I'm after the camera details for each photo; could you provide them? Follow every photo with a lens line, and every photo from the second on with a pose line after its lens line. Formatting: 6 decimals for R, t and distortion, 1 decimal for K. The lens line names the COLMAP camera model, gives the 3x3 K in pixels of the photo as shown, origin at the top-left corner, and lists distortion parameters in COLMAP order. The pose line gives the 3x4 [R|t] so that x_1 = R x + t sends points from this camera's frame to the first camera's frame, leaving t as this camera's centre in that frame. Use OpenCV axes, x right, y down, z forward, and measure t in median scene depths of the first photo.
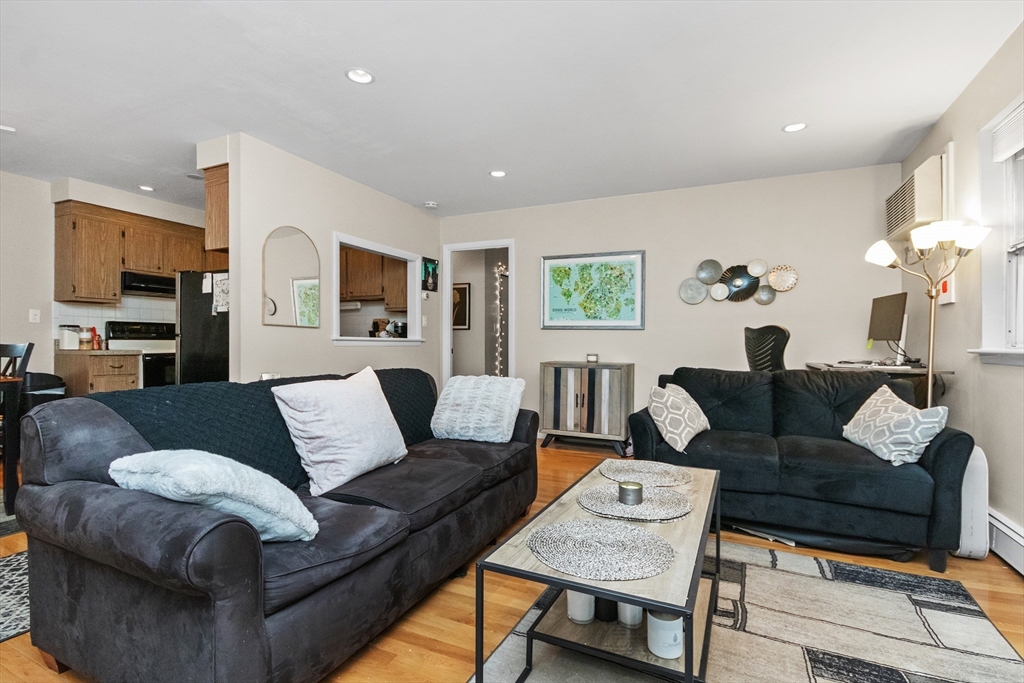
lens RADIAL K [[471.8, 0, 505.3], [0, 471.8, 344.3], [0, 0, 1]] dist [0.018594, -0.011905]
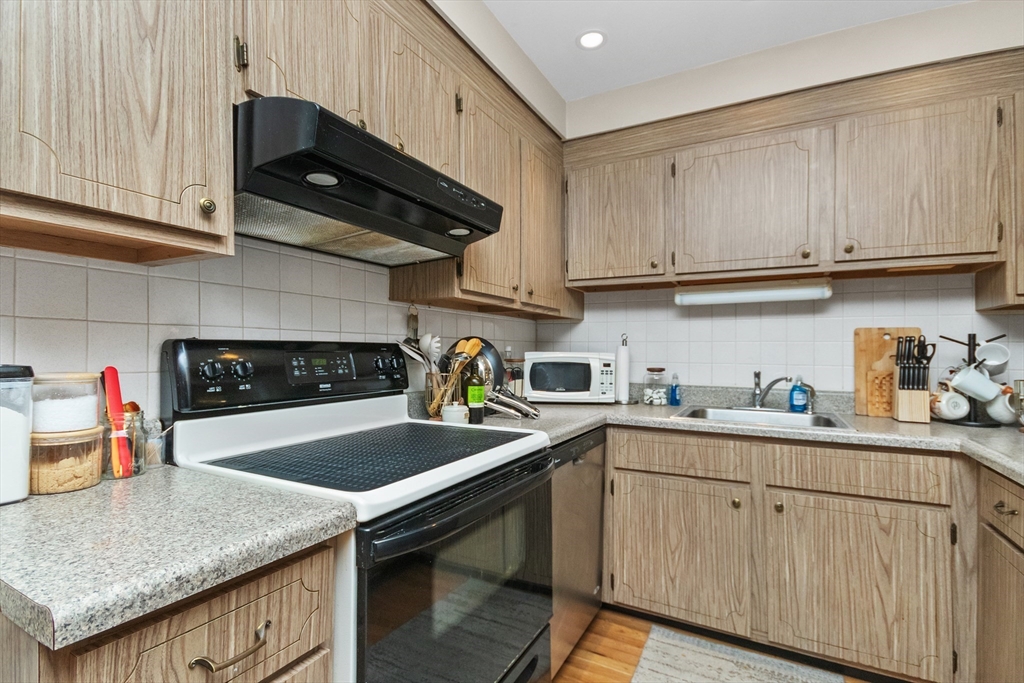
lens RADIAL K [[471.8, 0, 528.5], [0, 471.8, 348.9], [0, 0, 1]] dist [0.018594, -0.011905]
pose [[0.998454, 0.006482, -0.055209, -0.686285], [-0.006821, 0.999959, -0.005957, -0.046878], [0.055168, 0.006324, 0.998457, 0.821020]]
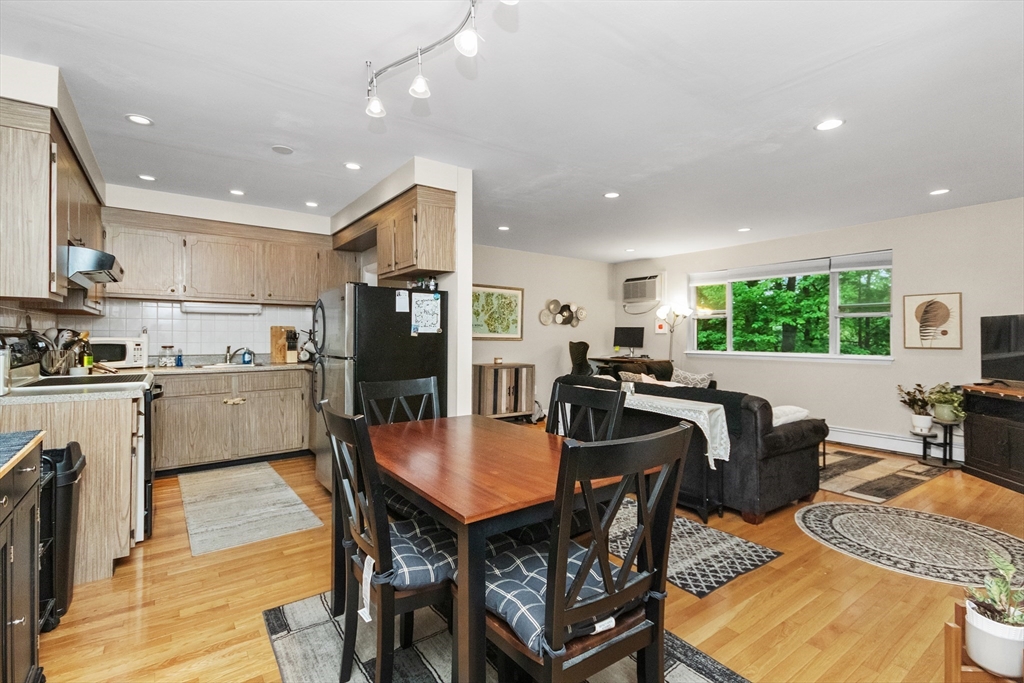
lens RADIAL K [[471.8, 0, 521.5], [0, 471.8, 336.5], [0, 0, 1]] dist [0.018594, -0.011905]
pose [[0.481409, -0.003178, 0.876491, -1.063939], [0.001814, 0.999995, 0.002630, -0.049724], [-0.876494, 0.000324, 0.481412, 0.280729]]
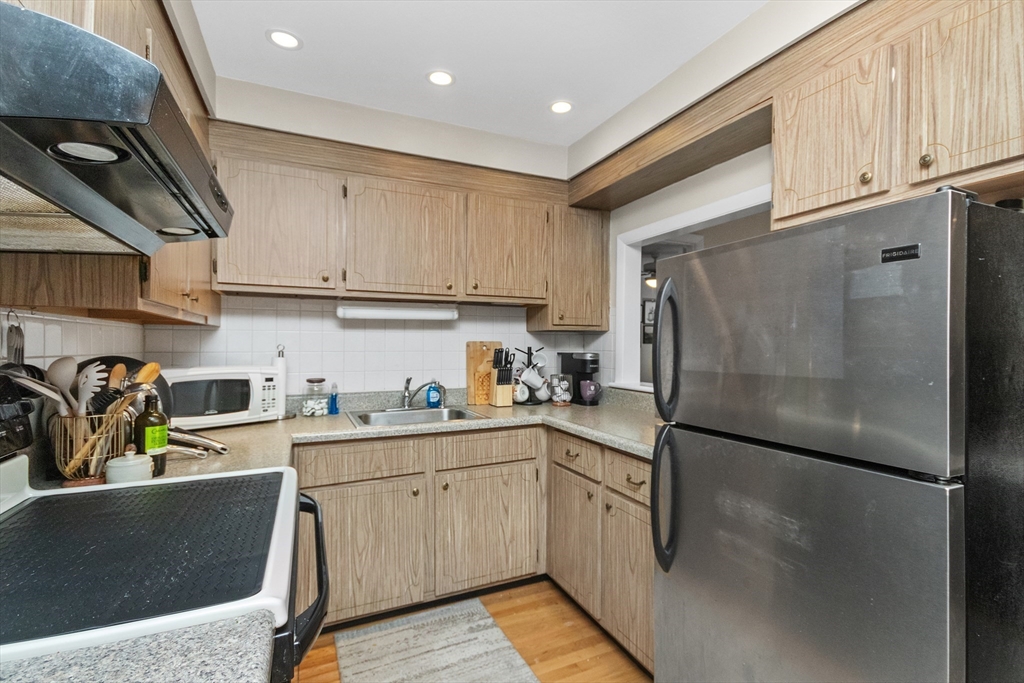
lens RADIAL K [[471.8, 0, 507.0], [0, 471.8, 340.4], [0, 0, 1]] dist [0.018594, -0.011905]
pose [[0.669421, 0.004118, 0.742872, -0.822359], [0.000634, 0.999981, -0.006114, -0.069103], [-0.742883, 0.004564, 0.669406, 0.845649]]
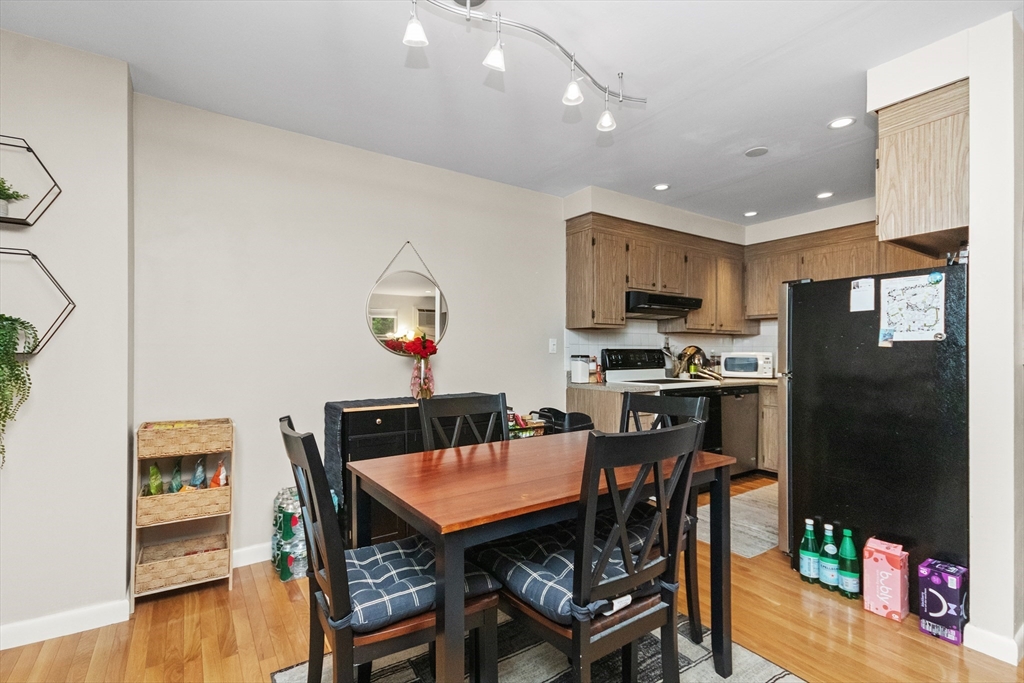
lens RADIAL K [[471.8, 0, 508.8], [0, 471.8, 355.3], [0, 0, 1]] dist [0.018594, -0.011905]
pose [[0.844895, -0.000999, -0.534931, -0.551374], [0.001613, 0.999998, 0.000679, -0.041012], [0.534929, -0.001437, 0.844896, 0.178266]]
